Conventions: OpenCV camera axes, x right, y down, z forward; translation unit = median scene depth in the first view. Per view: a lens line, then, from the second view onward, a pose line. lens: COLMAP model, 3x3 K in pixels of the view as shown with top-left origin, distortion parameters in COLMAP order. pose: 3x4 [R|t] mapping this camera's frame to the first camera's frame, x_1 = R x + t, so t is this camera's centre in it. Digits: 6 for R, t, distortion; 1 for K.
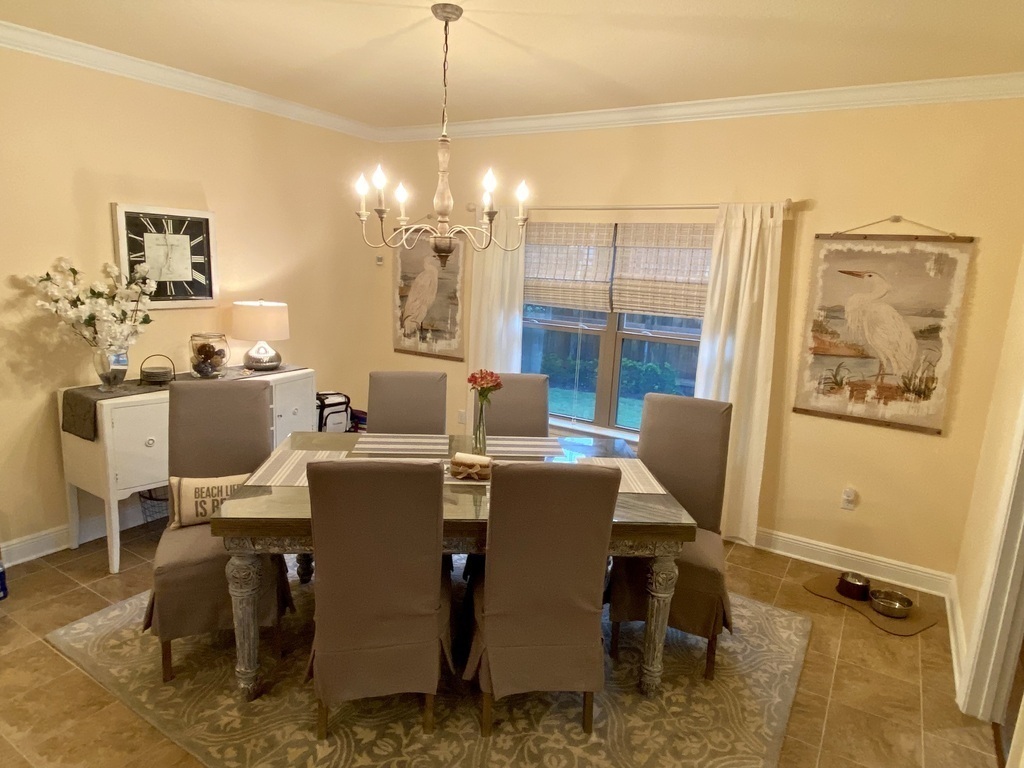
lens RADIAL K [[625.9, 0, 512.0], [0, 625.9, 384.0], [0, 0, 1]] dist [0.096797, -0.108123]
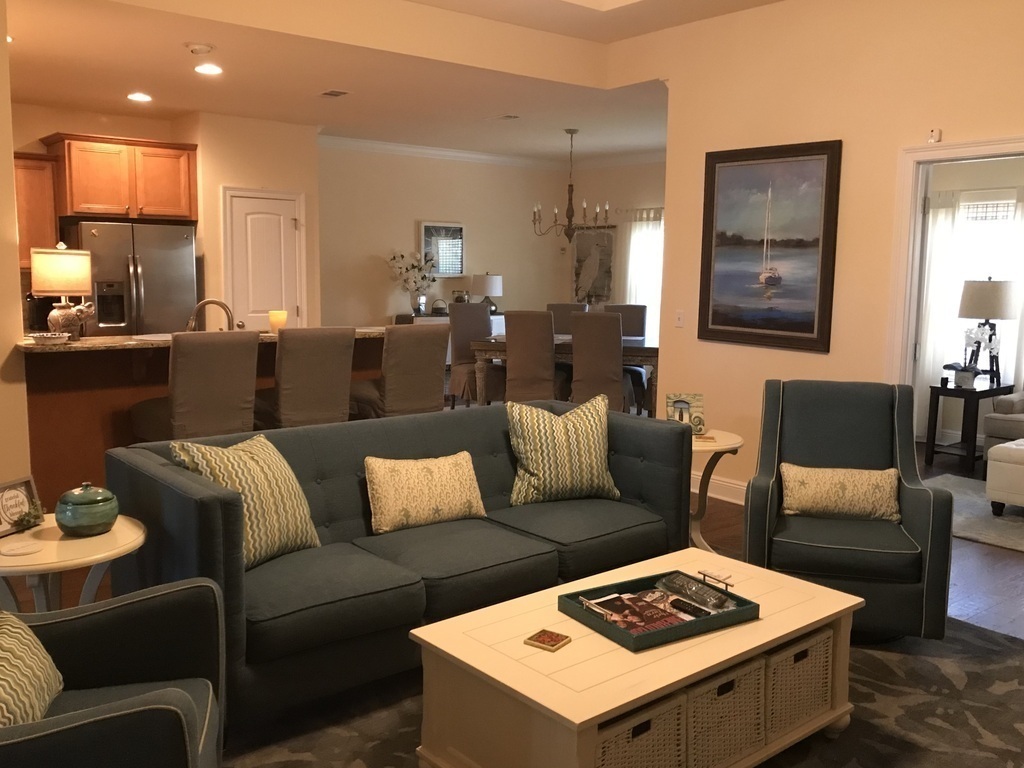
lens RADIAL K [[979.8, 0, 512.0], [0, 979.8, 384.0], [0, 0, 1]] dist [-0.001755, -0.003160]
pose [[0.946207, 0.007612, -0.323472, 0.561215], [-0.034447, 0.996411, -0.077315, 0.395419], [0.321723, 0.084298, 0.943074, -1.548148]]
